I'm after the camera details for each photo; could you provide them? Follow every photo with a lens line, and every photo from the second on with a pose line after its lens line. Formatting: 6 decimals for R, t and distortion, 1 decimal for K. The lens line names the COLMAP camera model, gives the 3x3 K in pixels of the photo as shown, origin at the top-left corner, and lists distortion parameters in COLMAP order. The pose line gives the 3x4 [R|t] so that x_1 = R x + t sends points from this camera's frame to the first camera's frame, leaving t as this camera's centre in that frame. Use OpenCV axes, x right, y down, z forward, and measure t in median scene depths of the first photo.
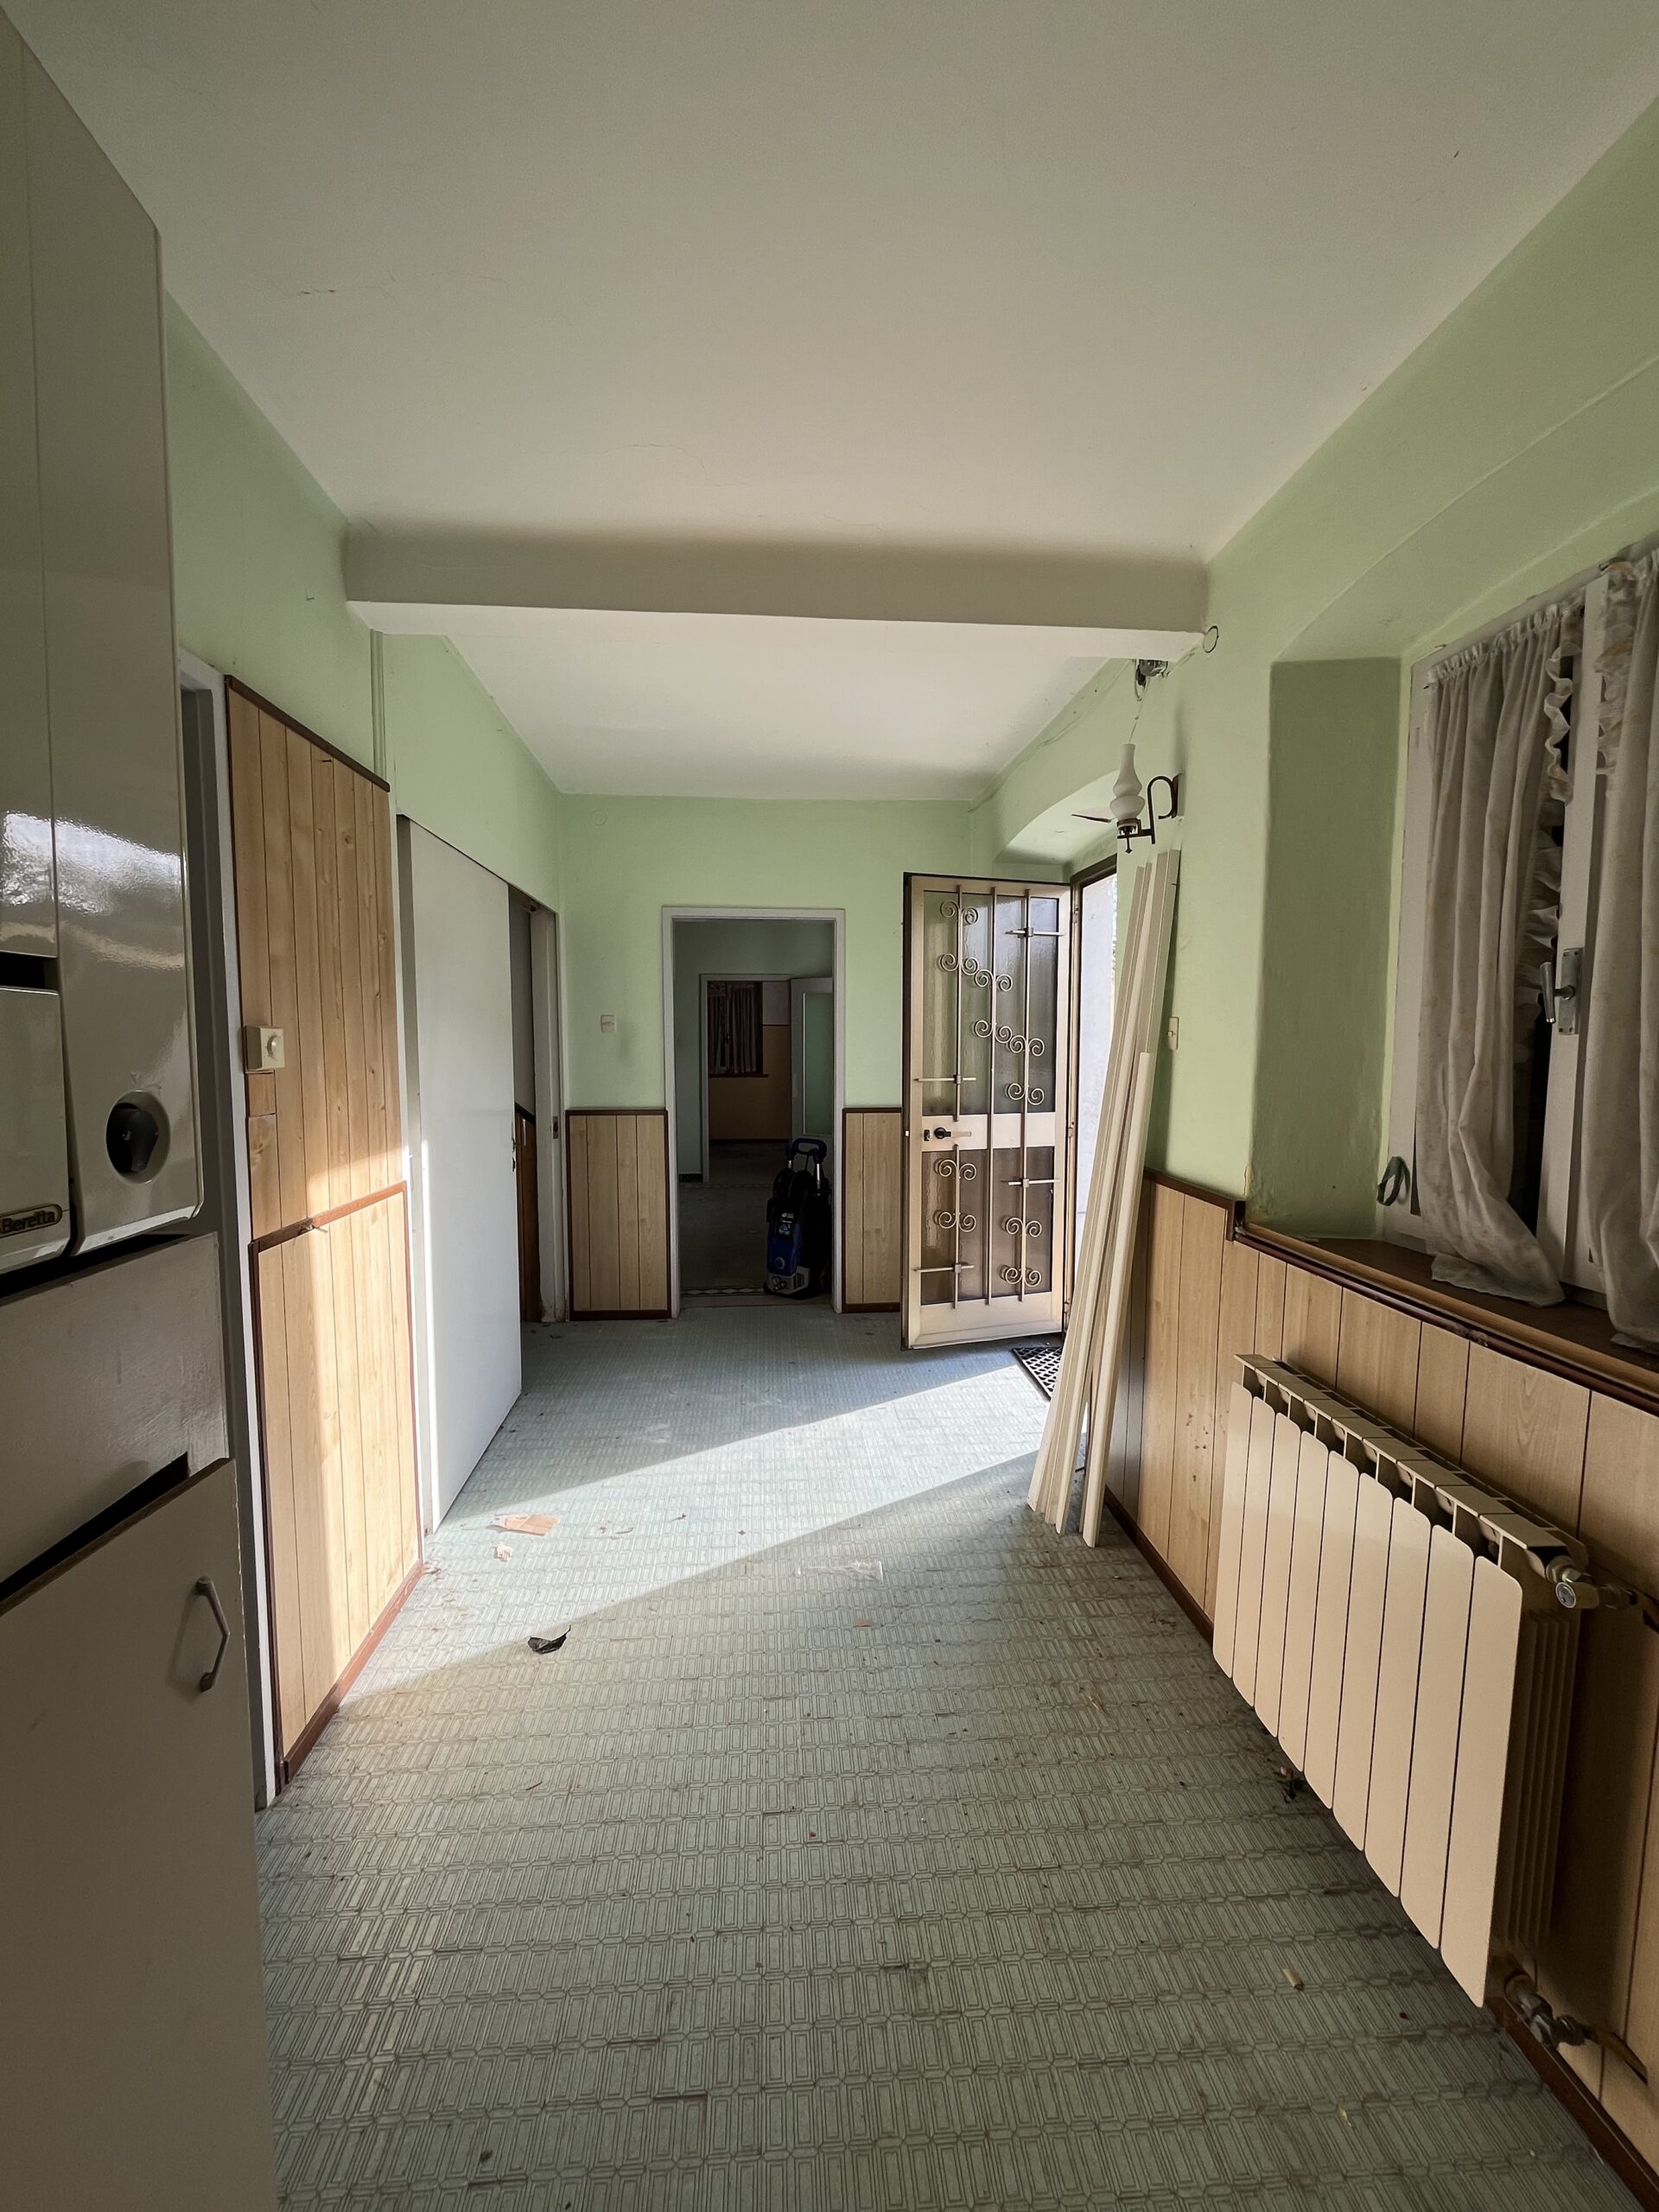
lens RADIAL K [[891.2, 0, 829.5], [0, 891.2, 1106.0], [0, 0, 1]] dist [-0.002385, -0.000119]
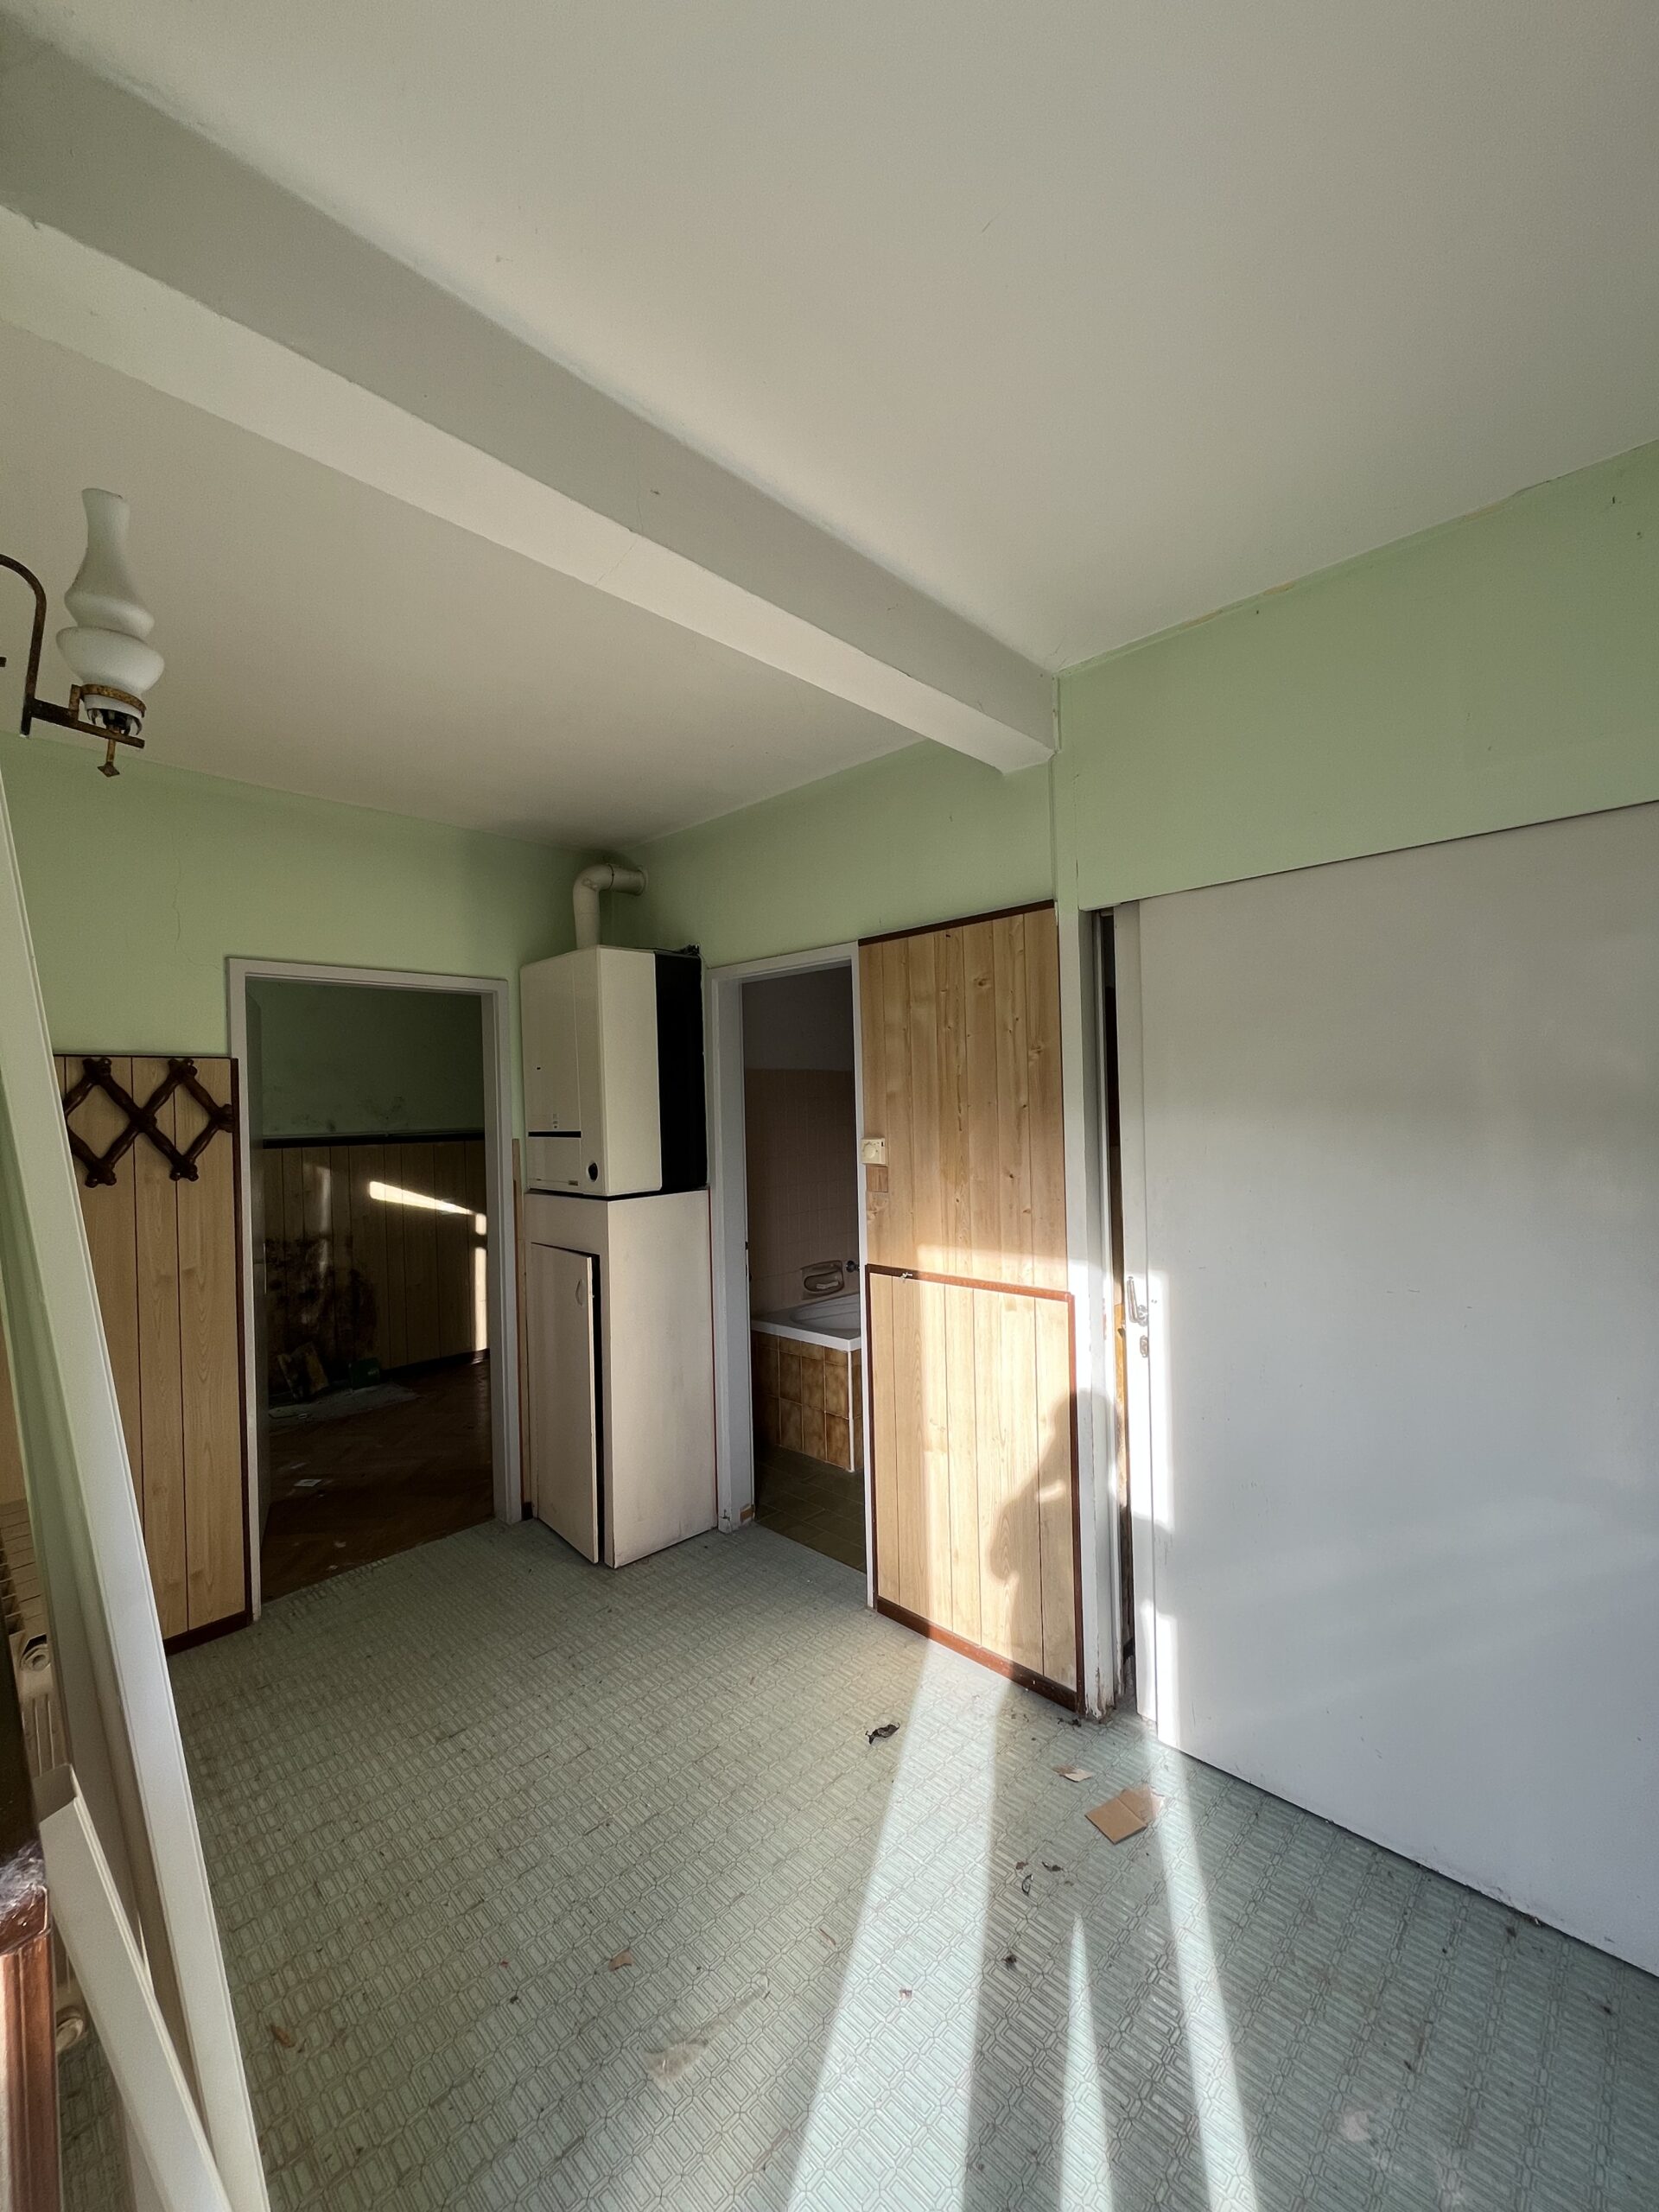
lens RADIAL K [[891.2, 0, 829.5], [0, 891.2, 1106.0], [0, 0, 1]] dist [-0.002385, -0.000119]
pose [[-0.752031, 0.022297, -0.658750, 0.427963], [-0.021657, 0.998052, 0.058506, -0.204347], [0.658772, 0.058265, -0.750083, 1.828758]]
